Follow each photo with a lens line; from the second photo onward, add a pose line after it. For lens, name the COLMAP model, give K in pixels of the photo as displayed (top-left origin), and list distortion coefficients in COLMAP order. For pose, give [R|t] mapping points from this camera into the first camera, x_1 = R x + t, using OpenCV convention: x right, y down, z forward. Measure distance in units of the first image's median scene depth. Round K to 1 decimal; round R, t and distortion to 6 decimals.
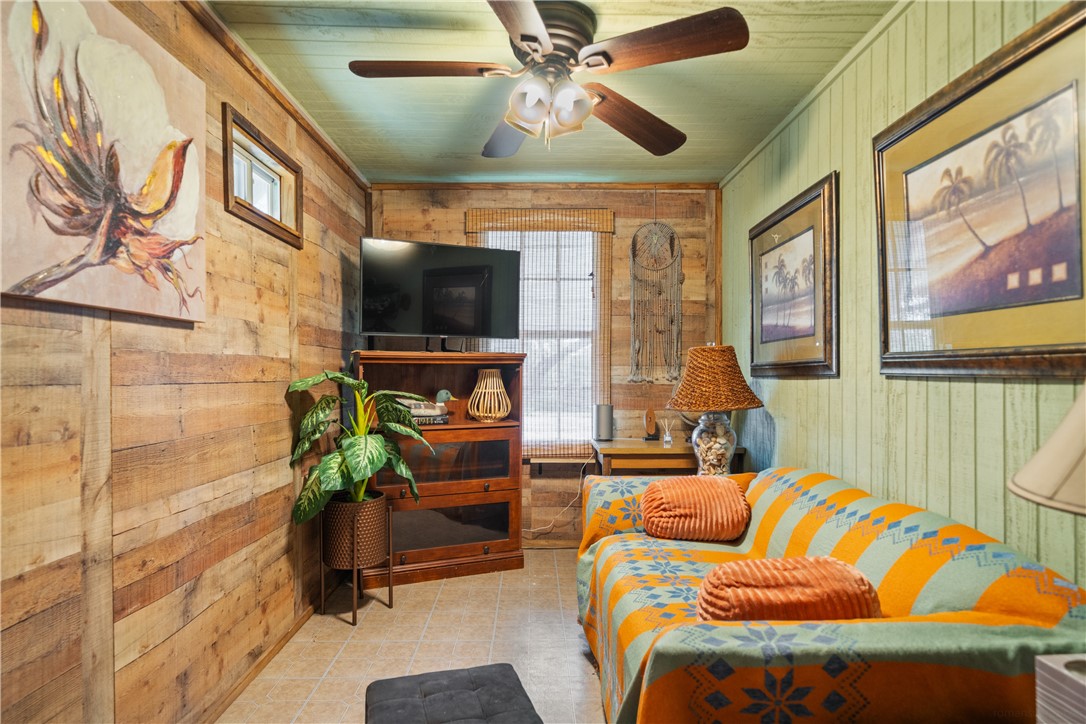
lens RADIAL K [[618.8, 0, 543.0], [0, 618.8, 362.0], [0, 0, 1]] dist [0.003173, 0.000536]
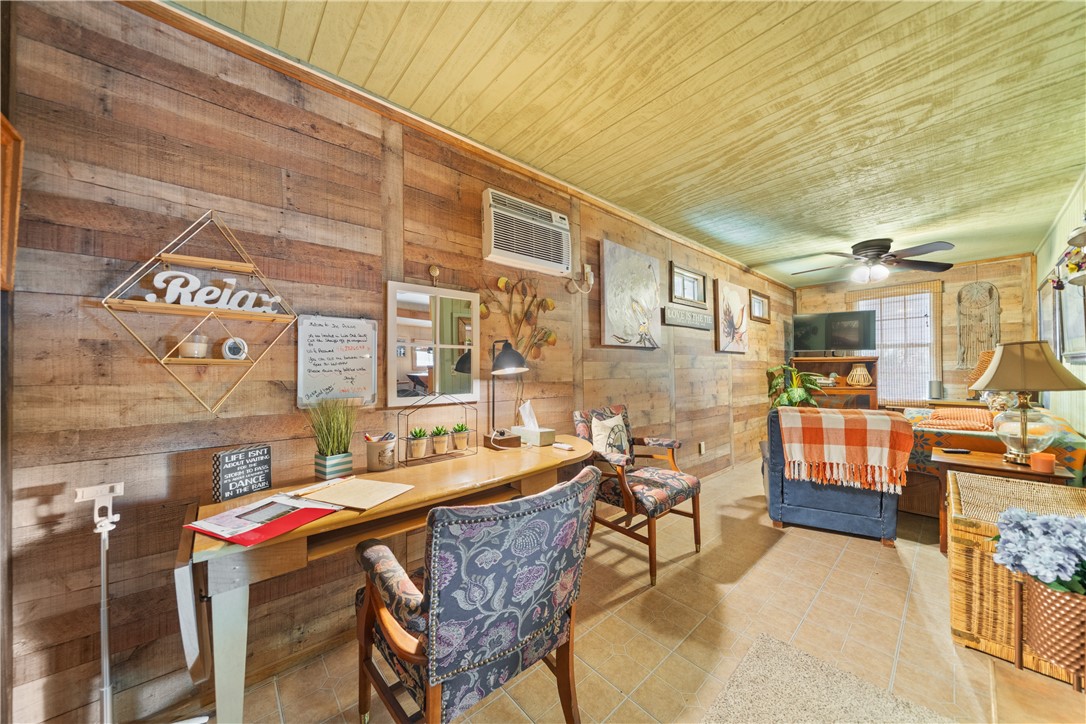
lens RADIAL K [[369.6, 0, 545.8], [0, 369.6, 367.6], [0, 0, 1]] dist [-0.000810, -0.000070]
pose [[0.657828, -0.009461, -0.753109, 0.181879], [0.020593, 0.999773, 0.005428, -0.005059], [0.752887, -0.019080, 0.657874, -0.765966]]
